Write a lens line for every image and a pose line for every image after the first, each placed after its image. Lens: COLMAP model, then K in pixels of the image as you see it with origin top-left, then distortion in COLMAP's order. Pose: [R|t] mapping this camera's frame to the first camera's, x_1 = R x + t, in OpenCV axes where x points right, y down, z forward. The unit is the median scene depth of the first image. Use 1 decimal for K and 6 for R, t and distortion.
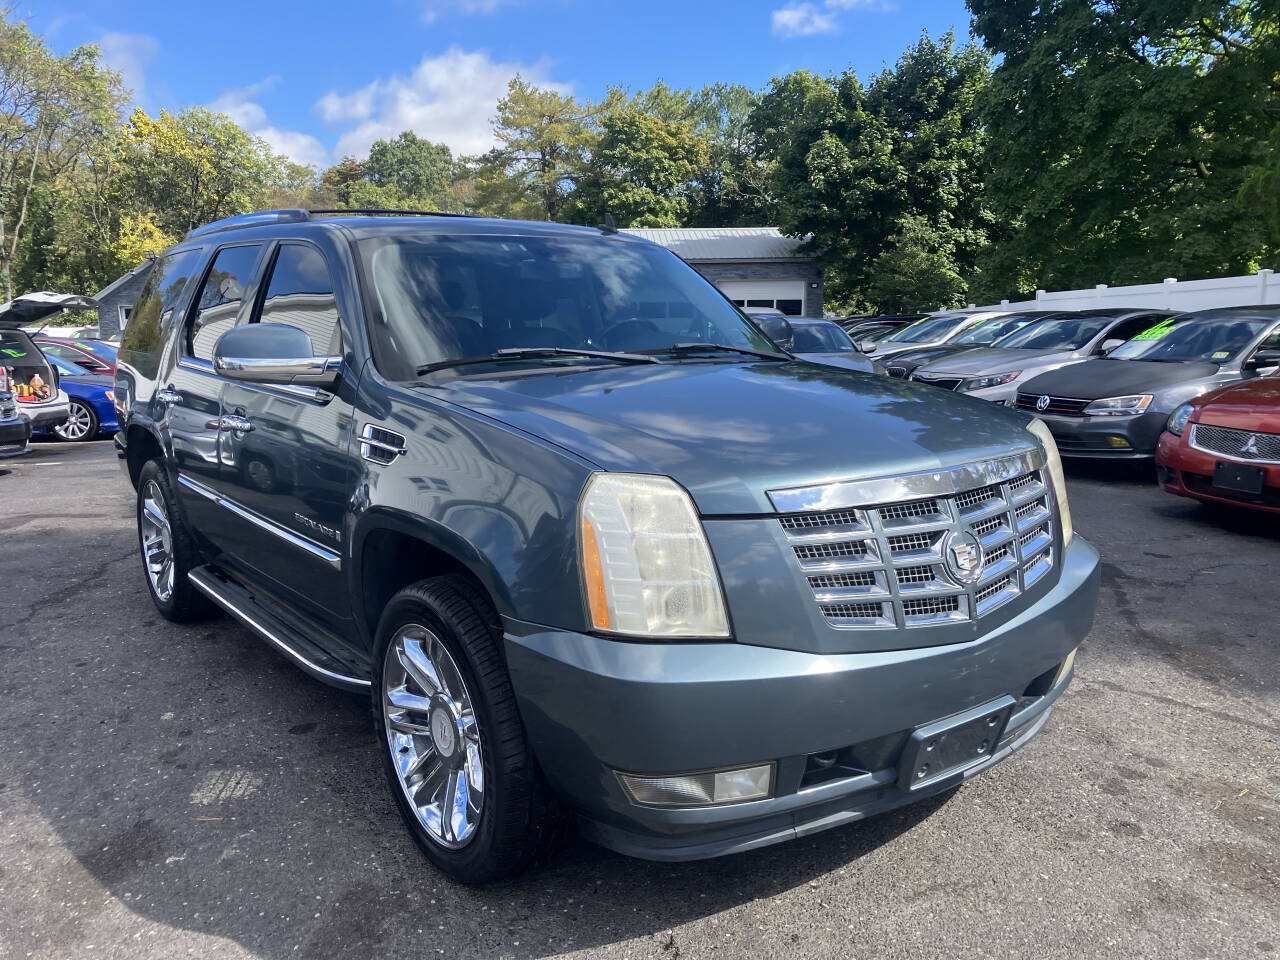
lens RADIAL K [[1067.7, 0, 661.9], [0, 1067.7, 475.0], [0, 0, 1]] dist [-0.003633, 0.002950]
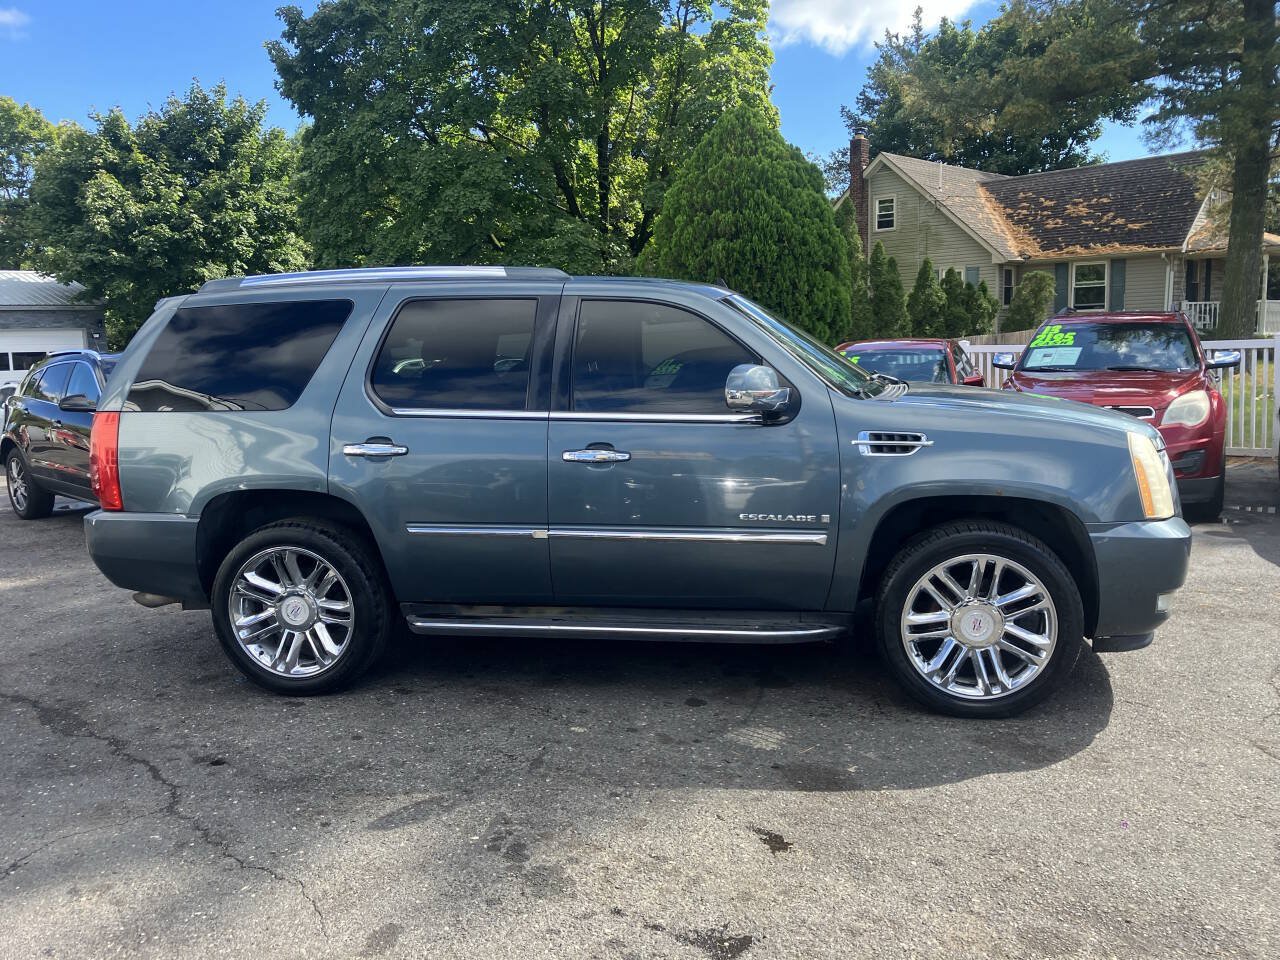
lens RADIAL K [[1053.0, 0, 651.3], [0, 1053.0, 484.3], [0, 0, 1]] dist [0.005774, 0.009981]
pose [[0.727377, -0.104996, 0.678158, -0.152368], [0.128420, 0.991594, 0.015784, -0.003886], [-0.674115, 0.075608, 0.734747, 0.019799]]
